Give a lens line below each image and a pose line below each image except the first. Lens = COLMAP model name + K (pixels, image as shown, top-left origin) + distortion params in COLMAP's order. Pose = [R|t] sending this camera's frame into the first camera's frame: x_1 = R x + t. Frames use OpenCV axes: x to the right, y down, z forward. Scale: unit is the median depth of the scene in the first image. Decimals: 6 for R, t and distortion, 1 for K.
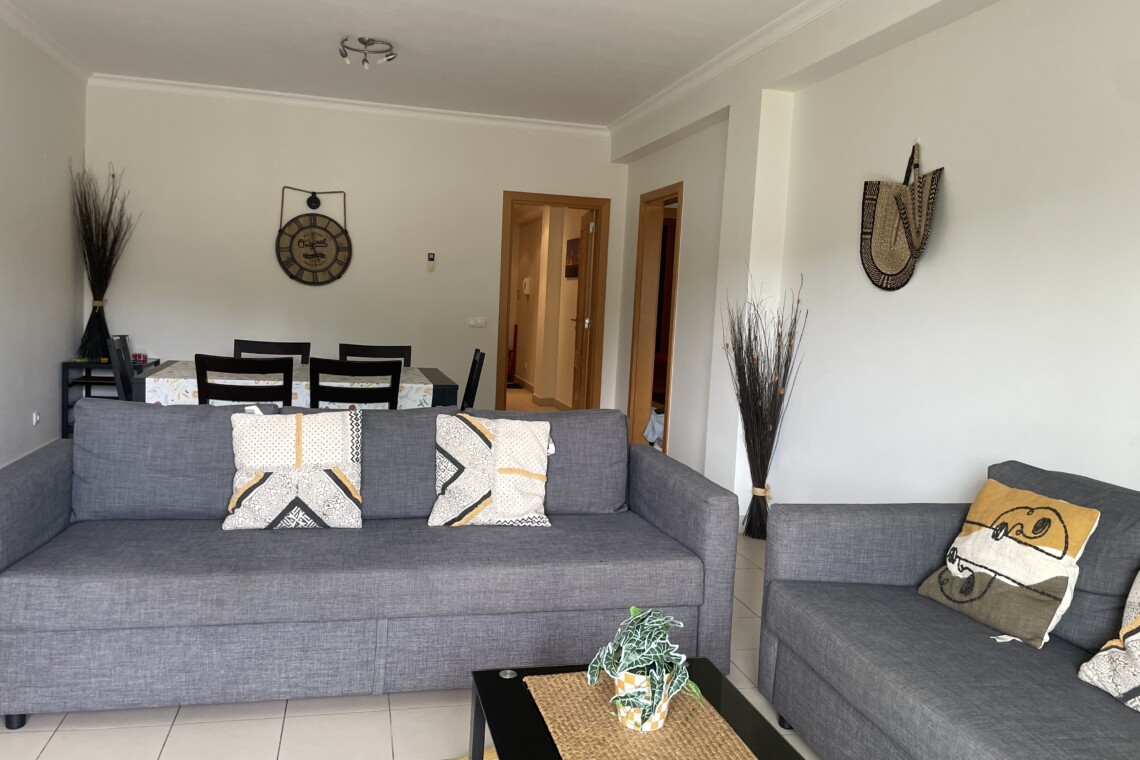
lens RADIAL K [[850.5, 0, 572.8], [0, 850.5, 364.3], [0, 0, 1]] dist [0.102016, -0.166782]
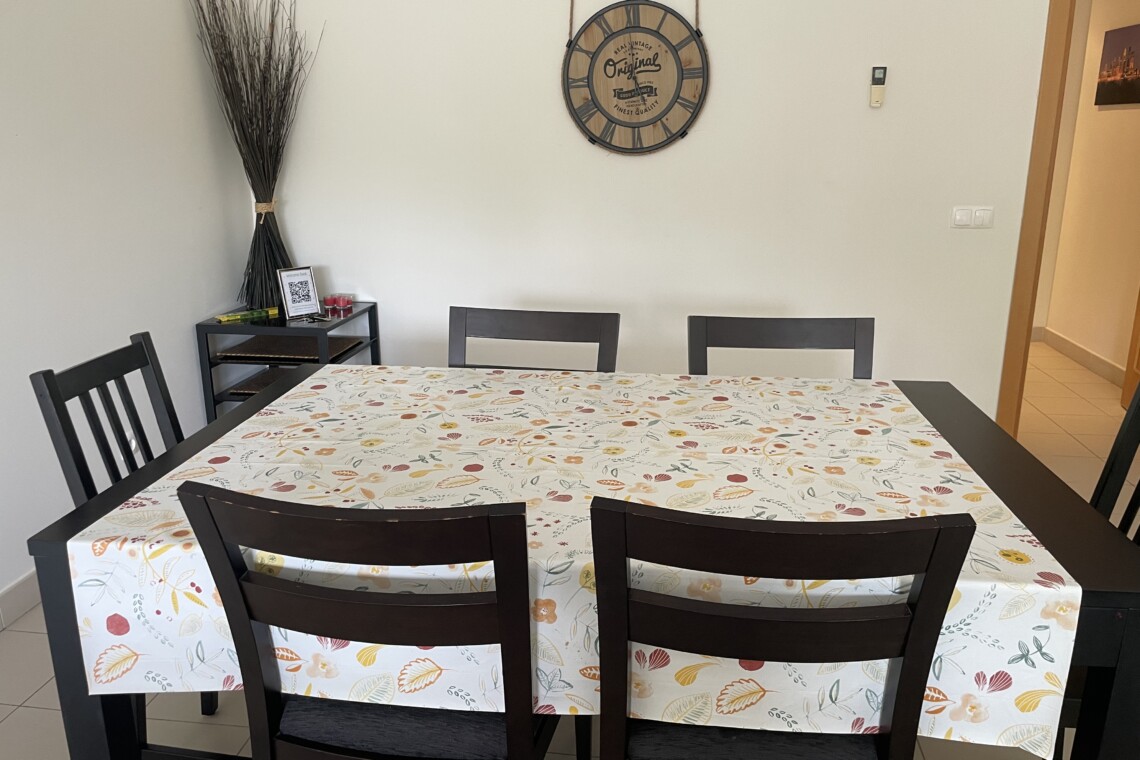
lens RADIAL K [[850.5, 0, 572.8], [0, 850.5, 364.3], [0, 0, 1]] dist [0.102016, -0.166782]
pose [[0.928778, 0.046565, -0.367701, -0.148591], [0.017668, 0.985387, 0.169415, -0.057748], [0.370216, -0.163845, 0.914382, 0.518992]]
